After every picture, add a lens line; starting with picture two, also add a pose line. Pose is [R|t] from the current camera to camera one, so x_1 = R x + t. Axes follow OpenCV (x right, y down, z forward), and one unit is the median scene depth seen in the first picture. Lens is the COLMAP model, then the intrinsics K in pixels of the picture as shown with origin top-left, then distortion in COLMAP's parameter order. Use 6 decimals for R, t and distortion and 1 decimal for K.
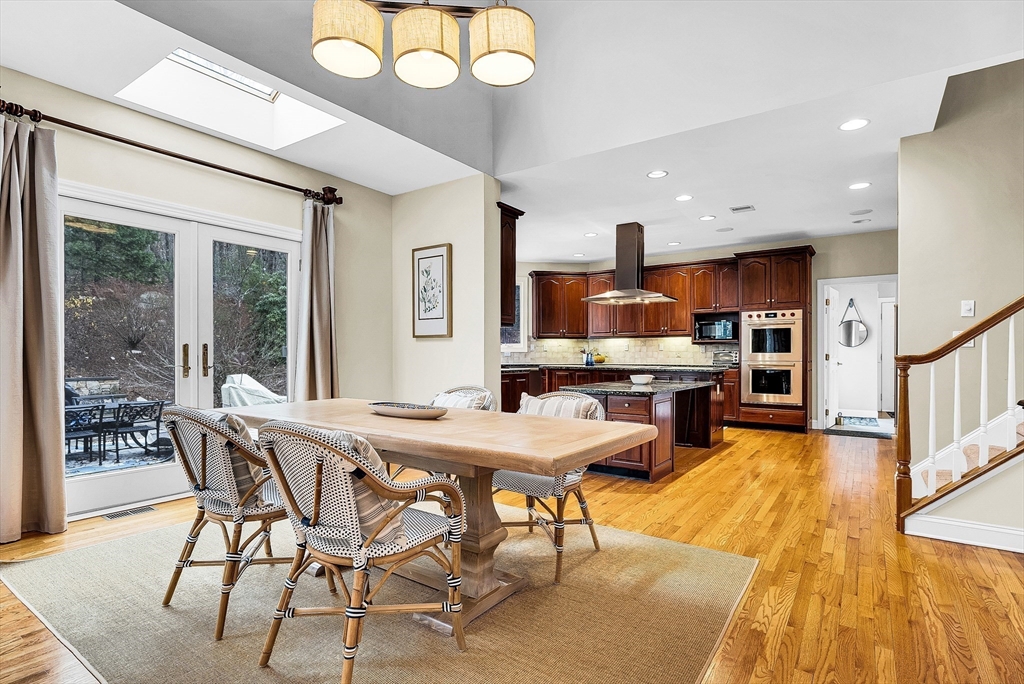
lens RADIAL K [[499.2, 0, 525.5], [0, 499.2, 360.5], [0, 0, 1]] dist [-0.002103, 0.001933]
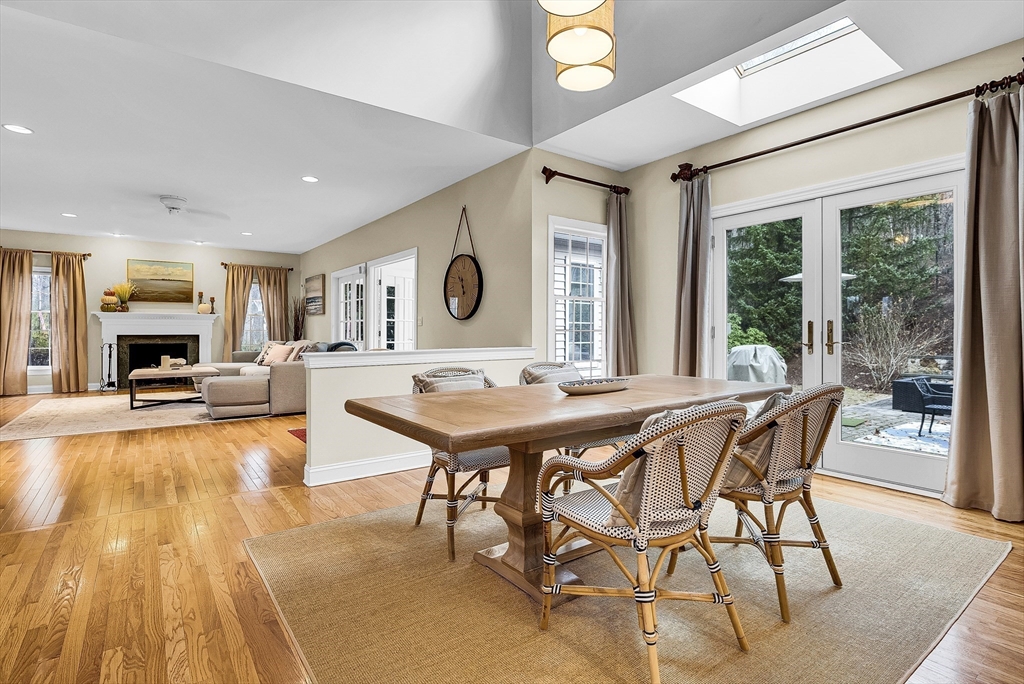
lens RADIAL K [[499.2, 0, 496.0], [0, 499.2, 331.0], [0, 0, 1]] dist [-0.002103, 0.001933]
pose [[-0.347647, -0.000890, -0.937625, 0.251782], [-0.012620, 0.999913, 0.003730, -0.003013], [0.937541, 0.013130, -0.347628, 0.373096]]
